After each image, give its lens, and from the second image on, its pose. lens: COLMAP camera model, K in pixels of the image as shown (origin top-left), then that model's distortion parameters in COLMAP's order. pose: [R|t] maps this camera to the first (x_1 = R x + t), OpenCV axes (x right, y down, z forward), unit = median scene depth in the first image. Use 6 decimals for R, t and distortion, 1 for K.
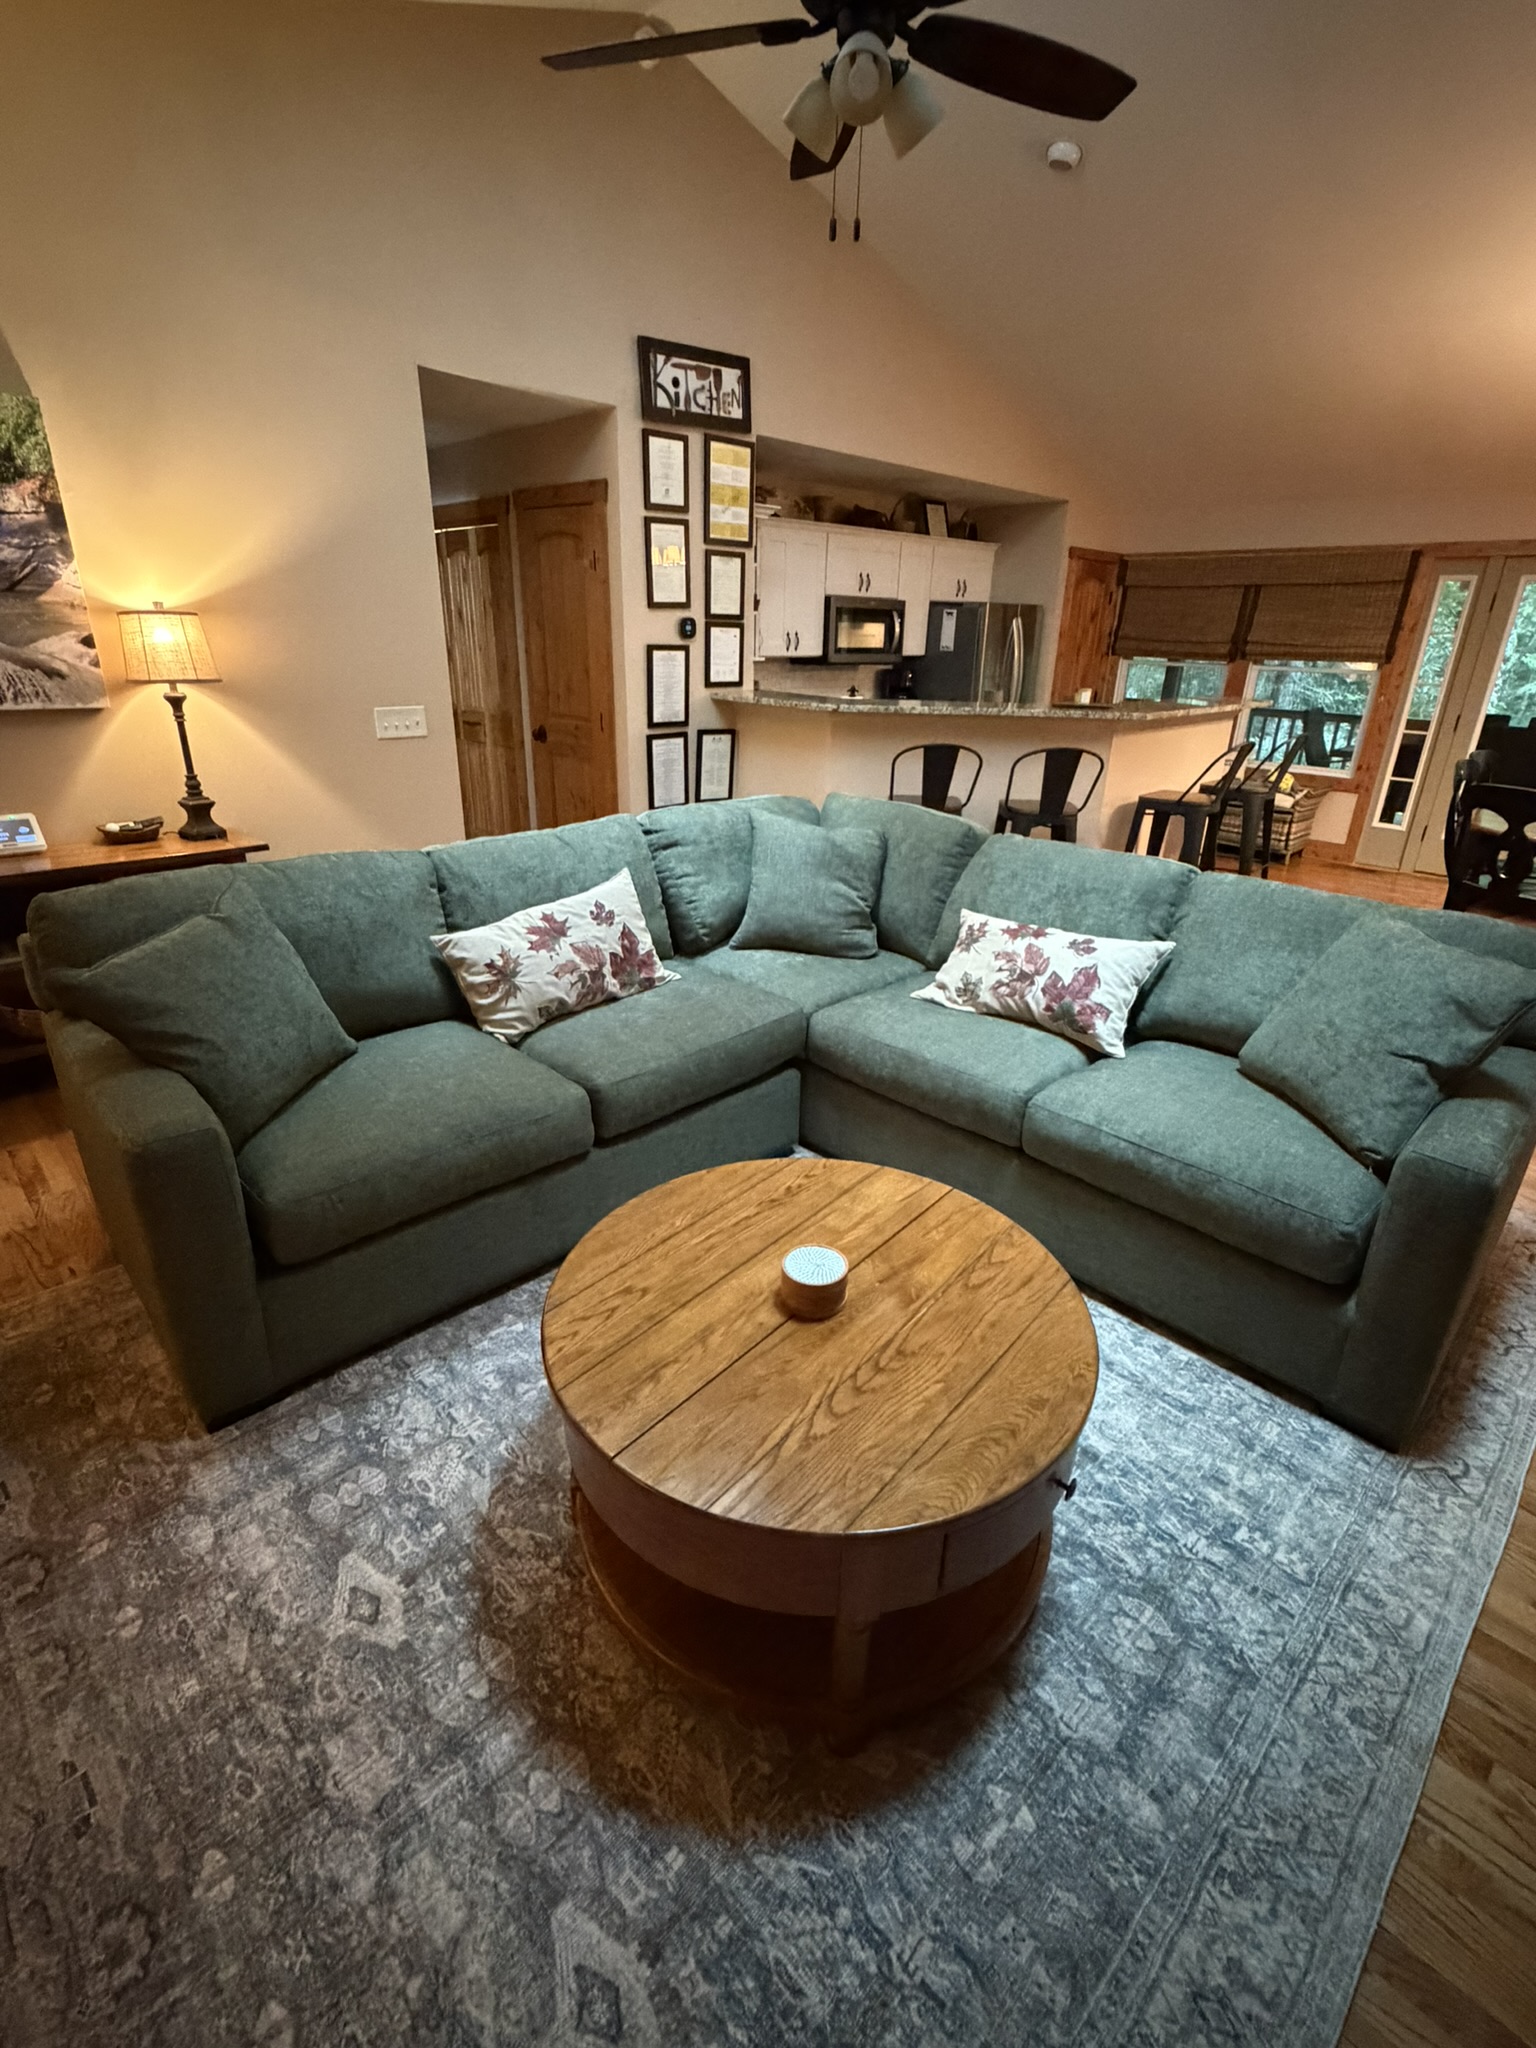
lens RADIAL K [[952.2, 0, 765.8], [0, 952.2, 1032.2], [0, 0, 1]] dist [-0.006768, -0.000197]
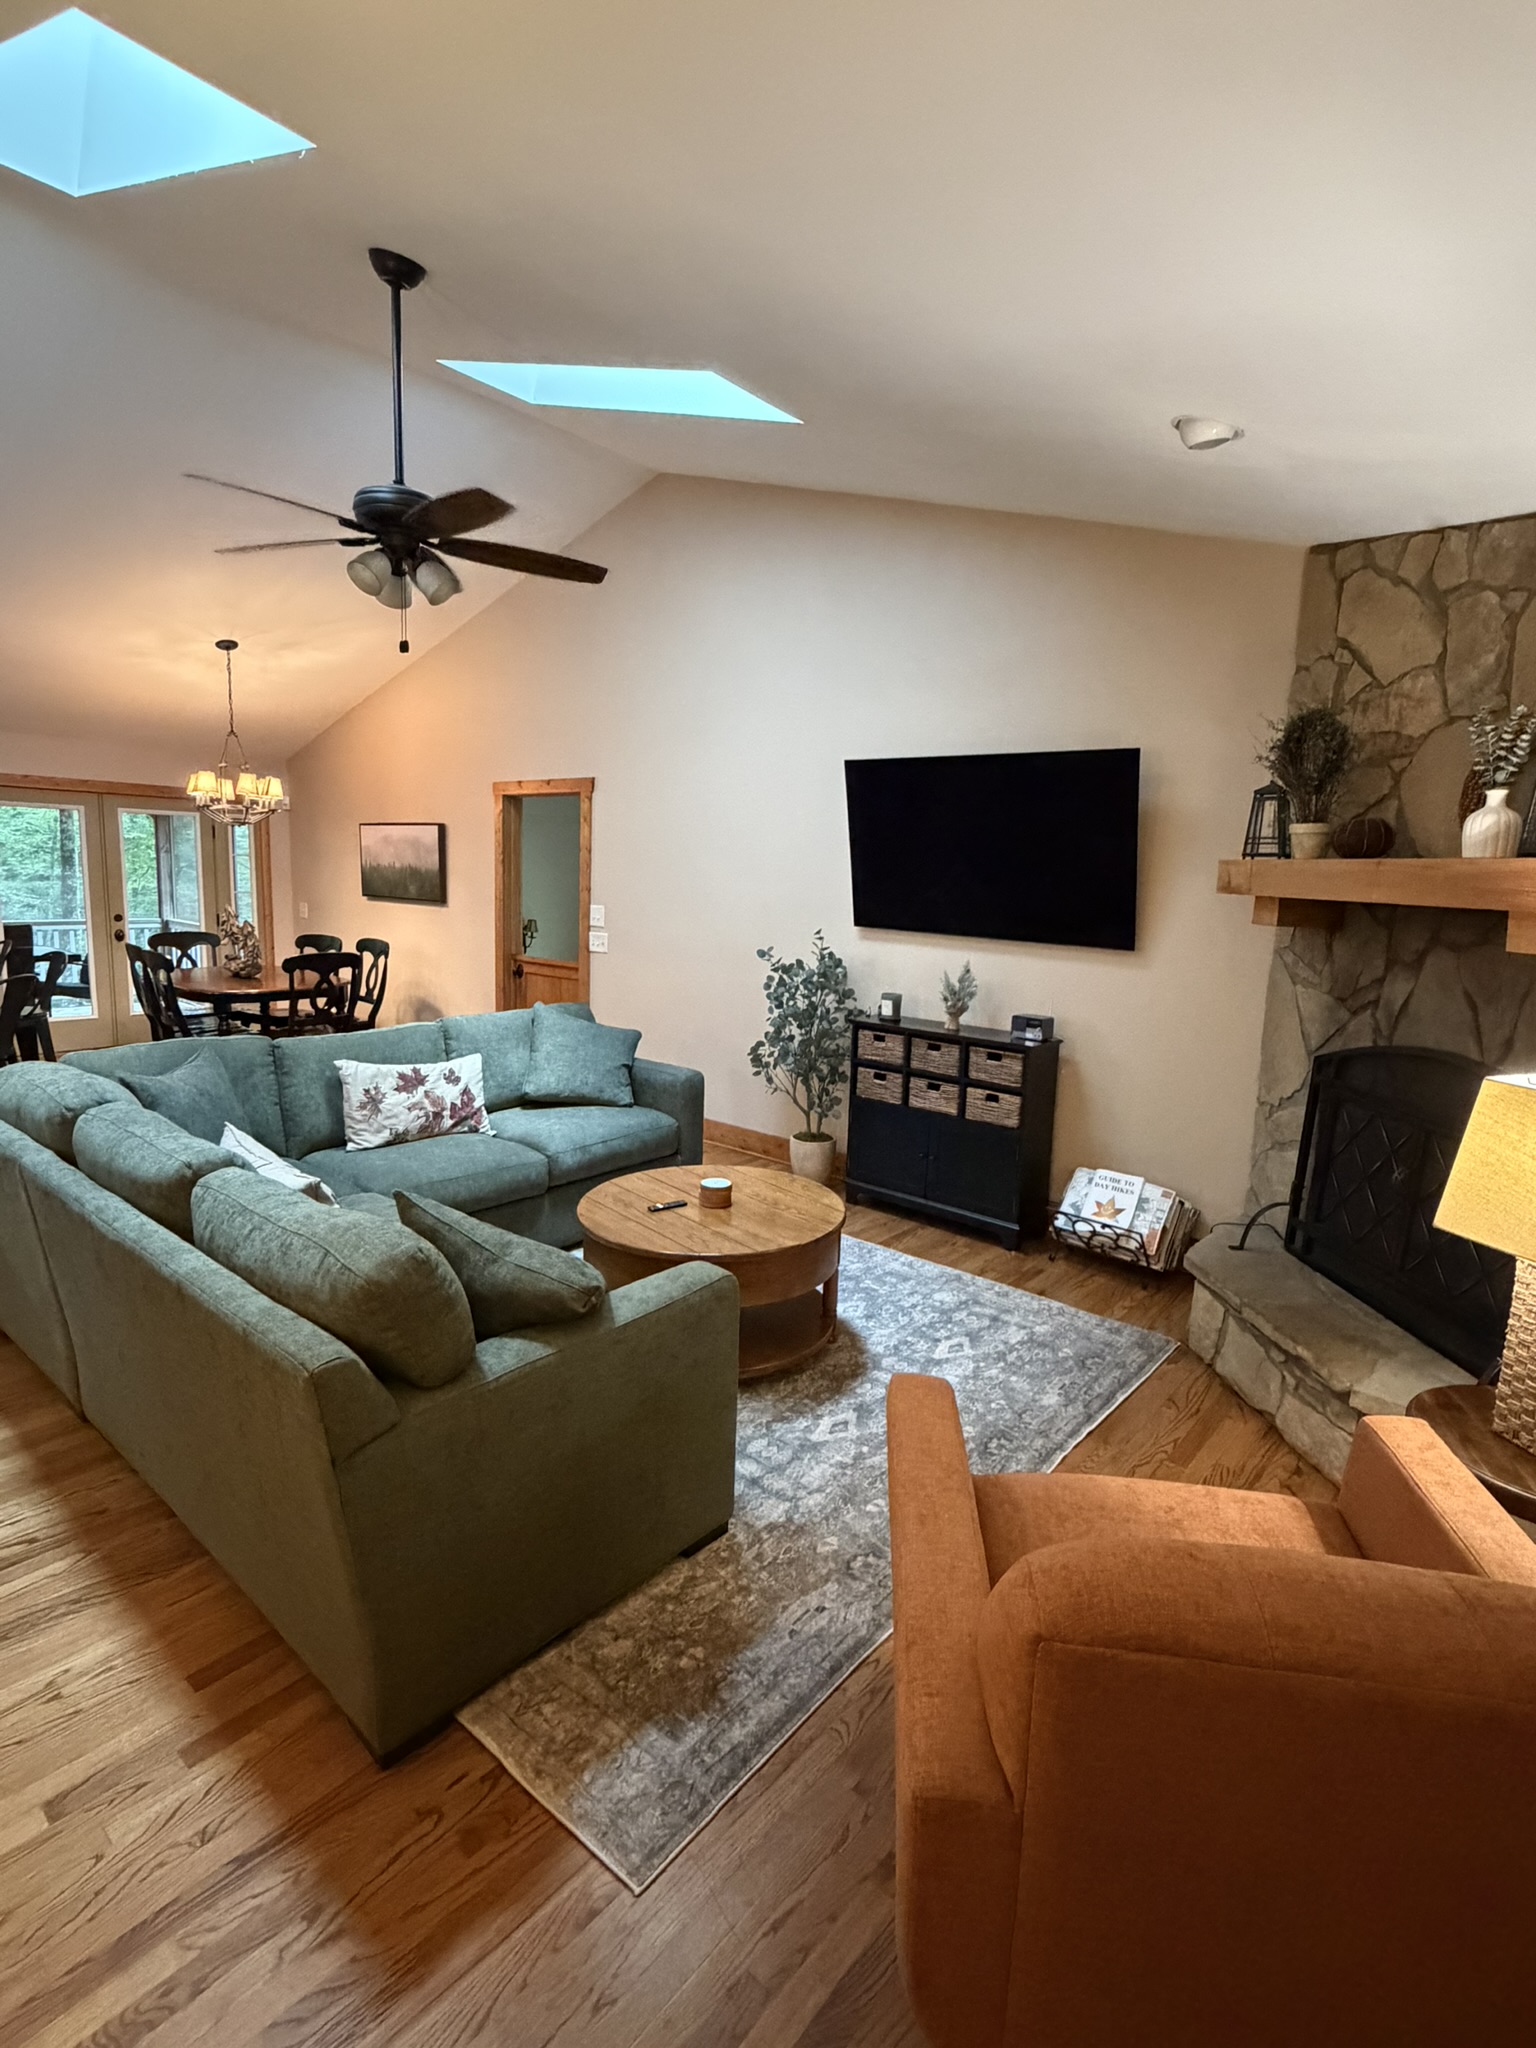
lens RADIAL K [[998.8, 0, 768.0], [0, 998.8, 1024.0], [0, 0, 1]] dist [-0.000402, -0.000057]
pose [[-0.102602, -0.180856, 0.978143, -1.559653], [0.343324, 0.916467, 0.205465, -0.379390], [-0.933596, 0.356901, -0.031939, 0.684149]]
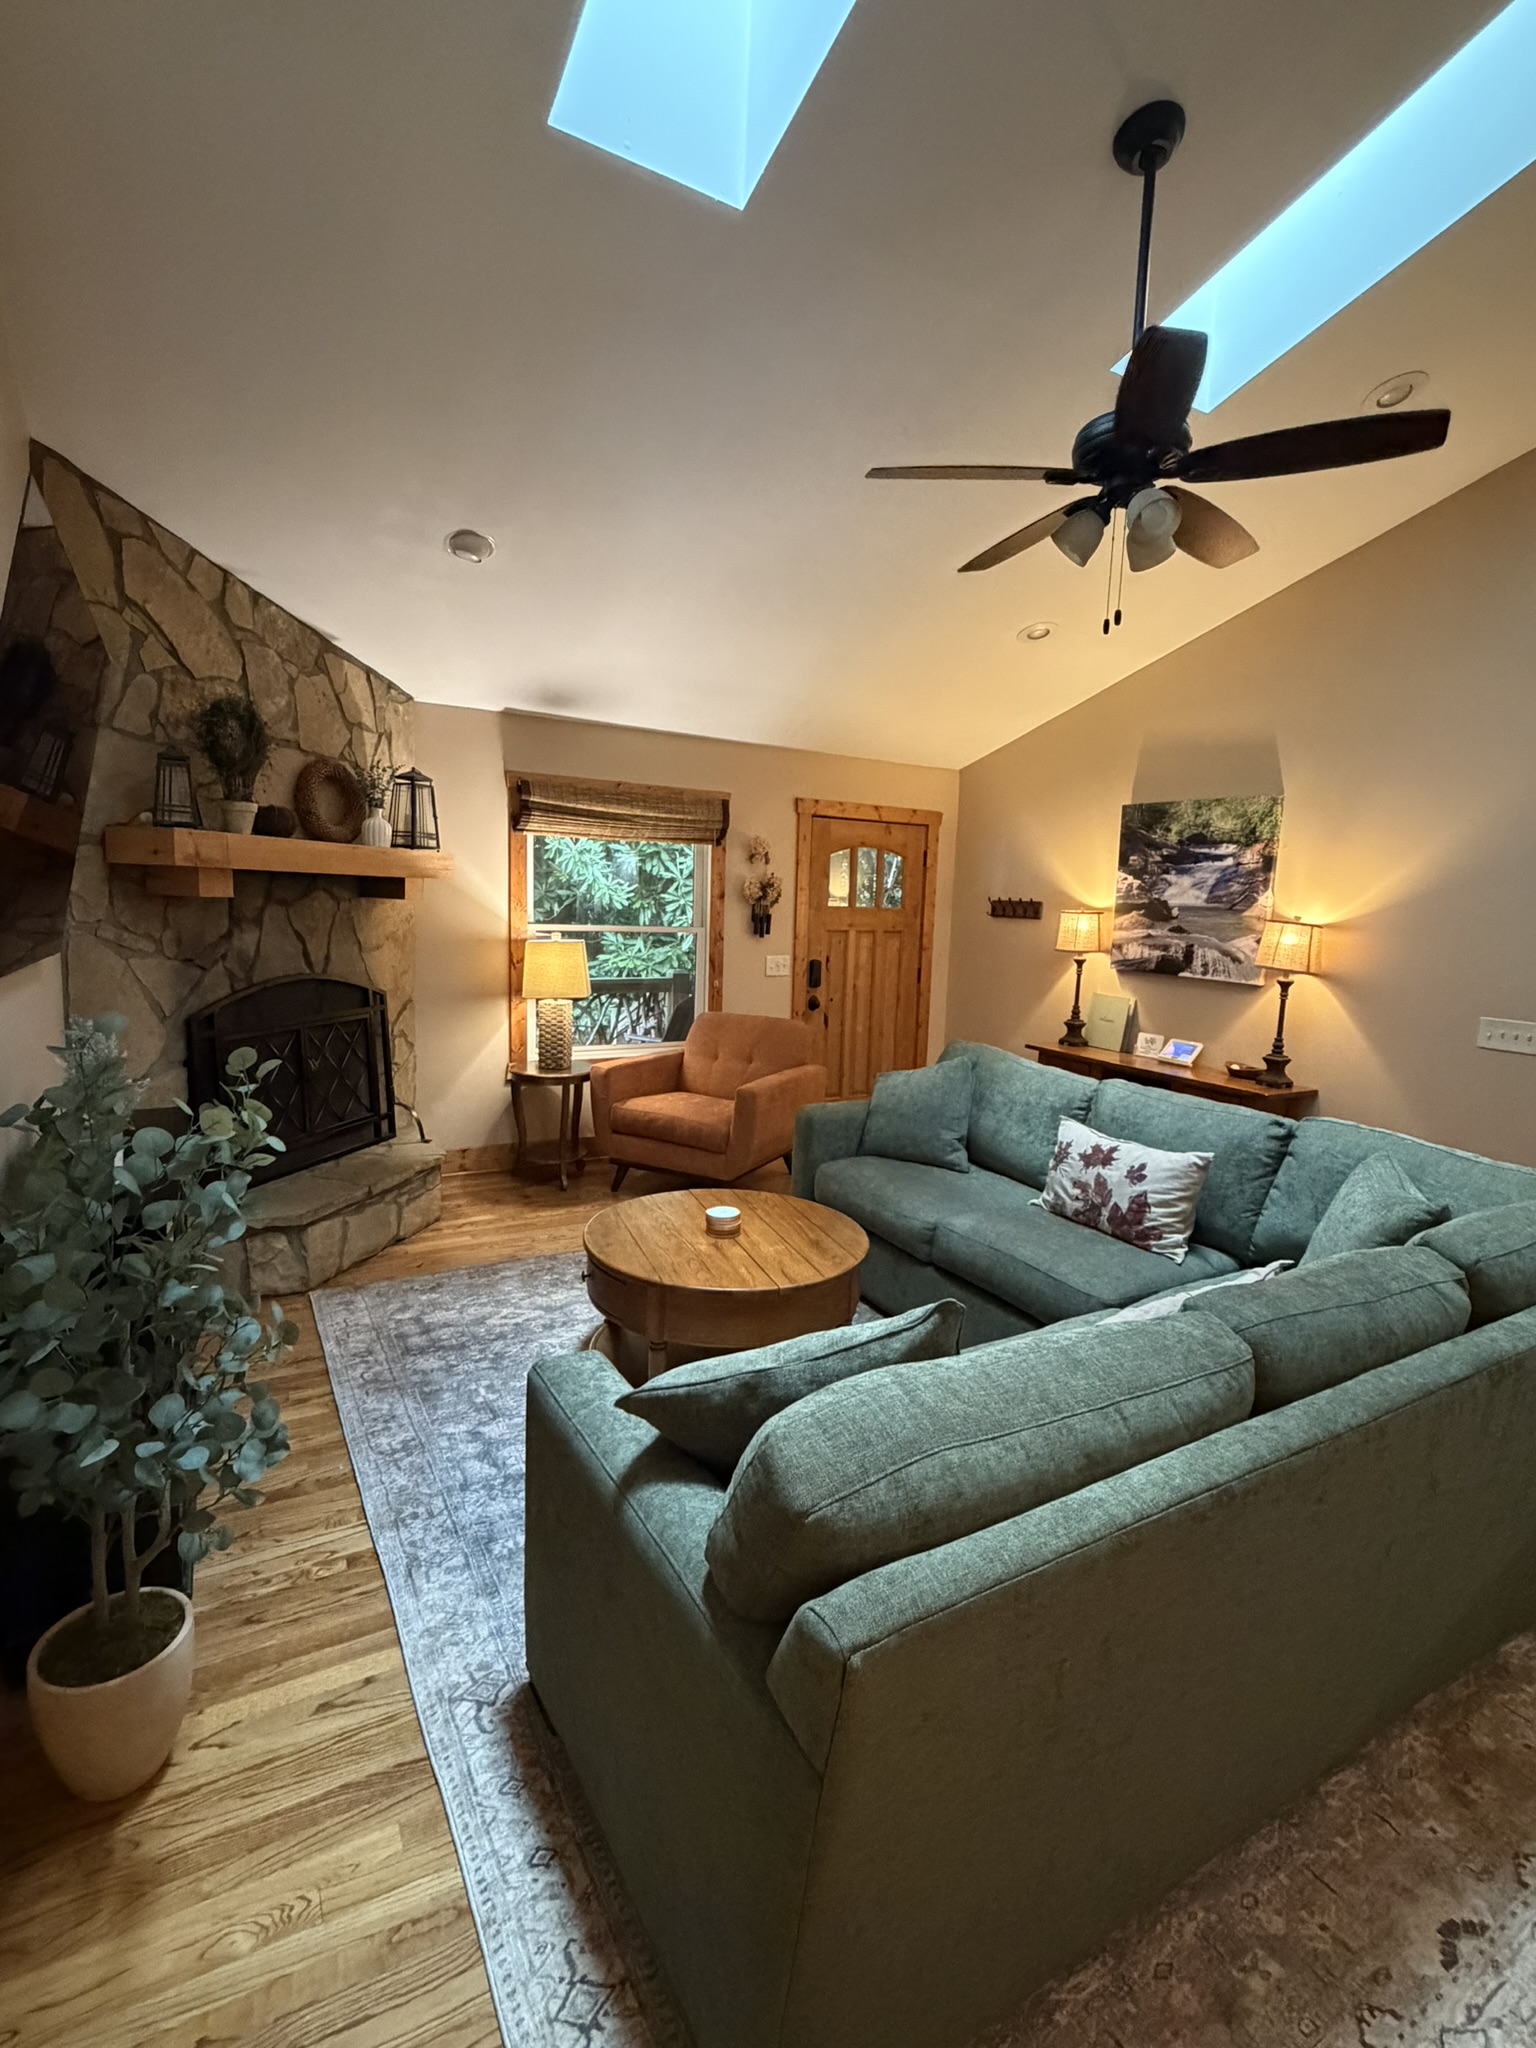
lens RADIAL K [[952.2, 0, 765.8], [0, 952.2, 1032.2], [0, 0, 1]] dist [-0.006768, -0.000197]
pose [[-0.243445, 0.106538, -0.964046, 1.346229], [-0.413730, 0.887578, 0.202564, -0.410877], [0.877247, 0.448168, -0.171999, 0.985743]]
